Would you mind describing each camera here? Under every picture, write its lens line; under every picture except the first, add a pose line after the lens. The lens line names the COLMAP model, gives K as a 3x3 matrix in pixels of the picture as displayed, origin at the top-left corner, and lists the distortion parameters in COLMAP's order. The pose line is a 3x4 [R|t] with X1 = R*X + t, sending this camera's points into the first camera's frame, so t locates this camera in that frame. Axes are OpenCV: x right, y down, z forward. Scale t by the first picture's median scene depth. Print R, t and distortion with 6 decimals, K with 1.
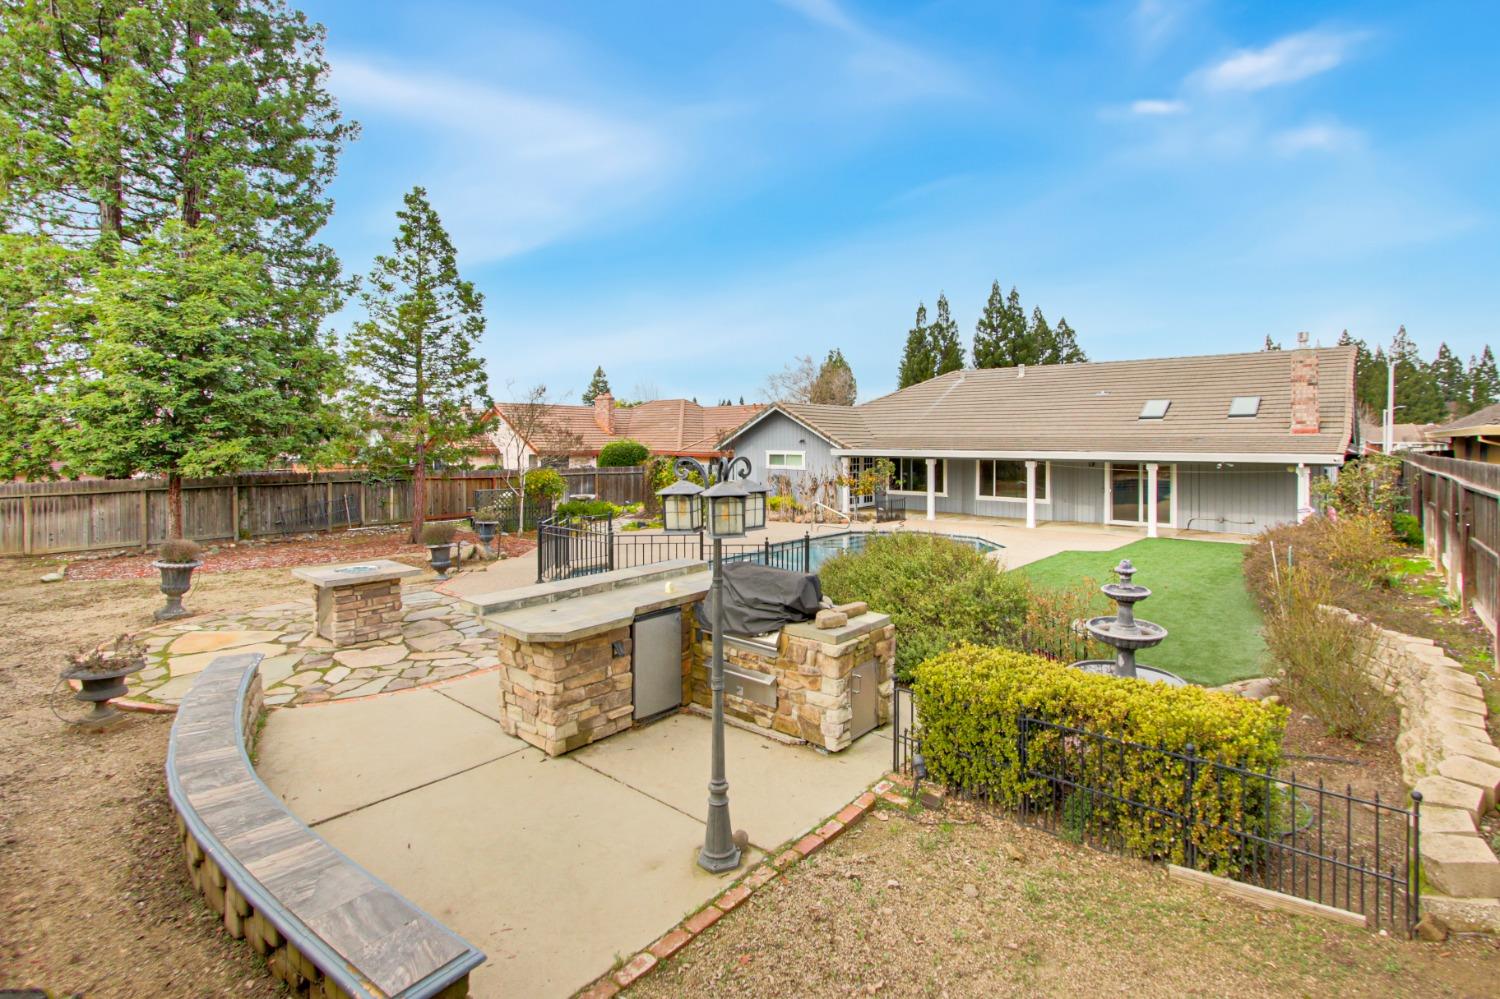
lens RADIAL K [[705.1, 0, 748.4], [0, 705.1, 446.7], [0, 0, 1]] dist [-0.014816, 0.001768]
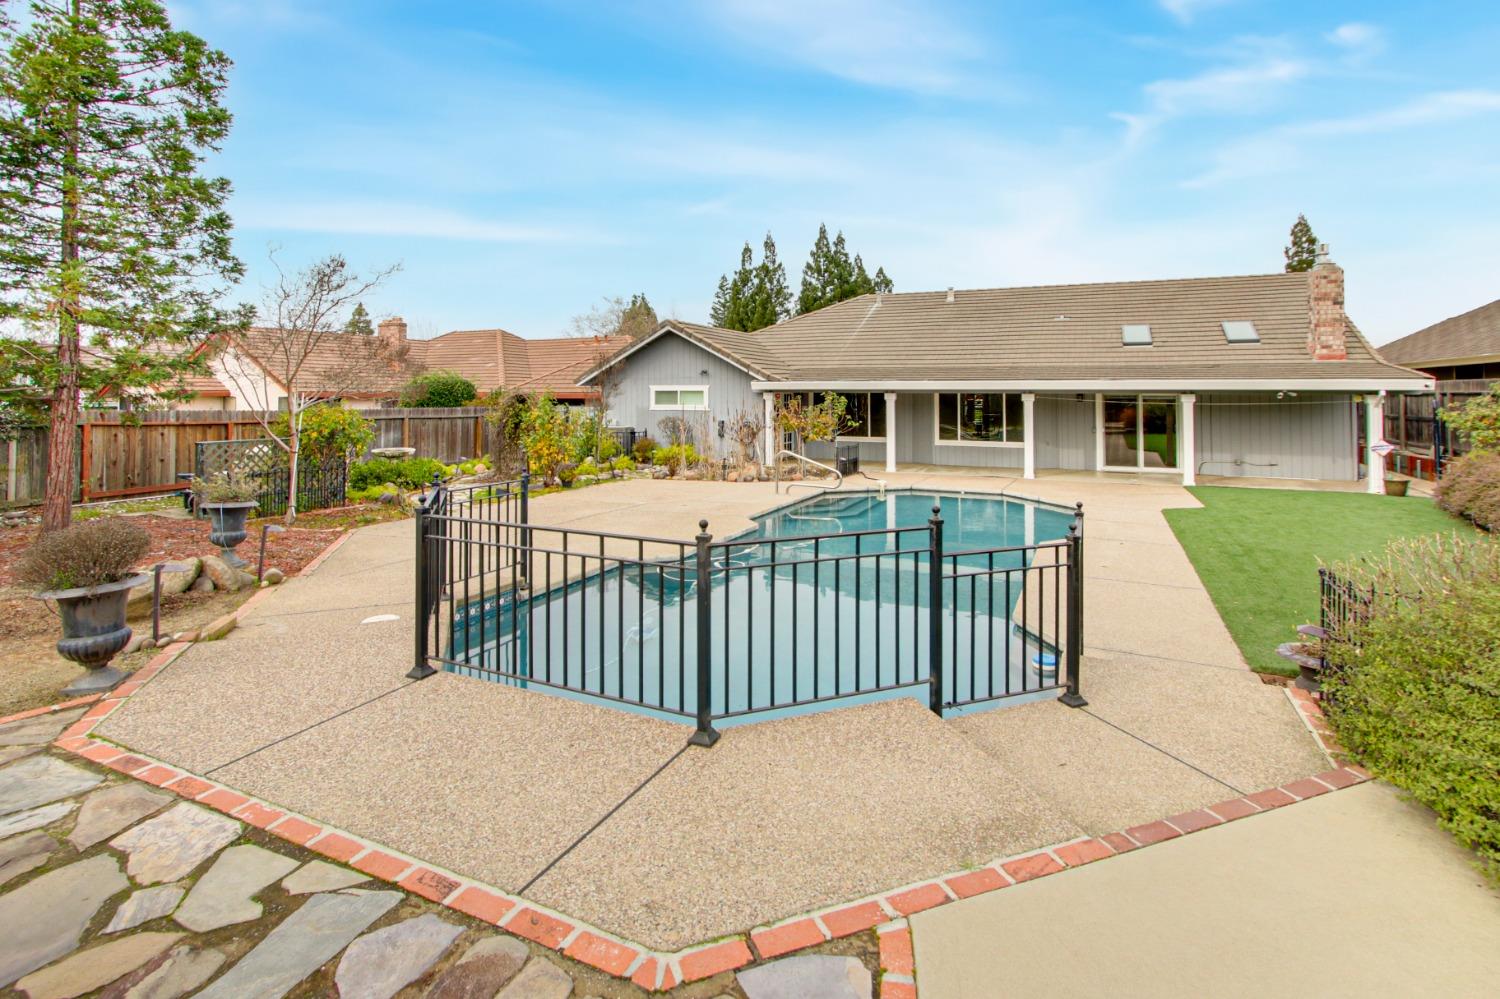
lens RADIAL K [[705.1, 0, 738.3], [0, 705.1, 383.3], [0, 0, 1]] dist [-0.014816, 0.001768]
pose [[0.955470, 0.008274, 0.294973, -0.124530], [-0.000586, 0.999658, -0.026141, 0.025928], [-0.295088, 0.024804, 0.955148, 0.302402]]
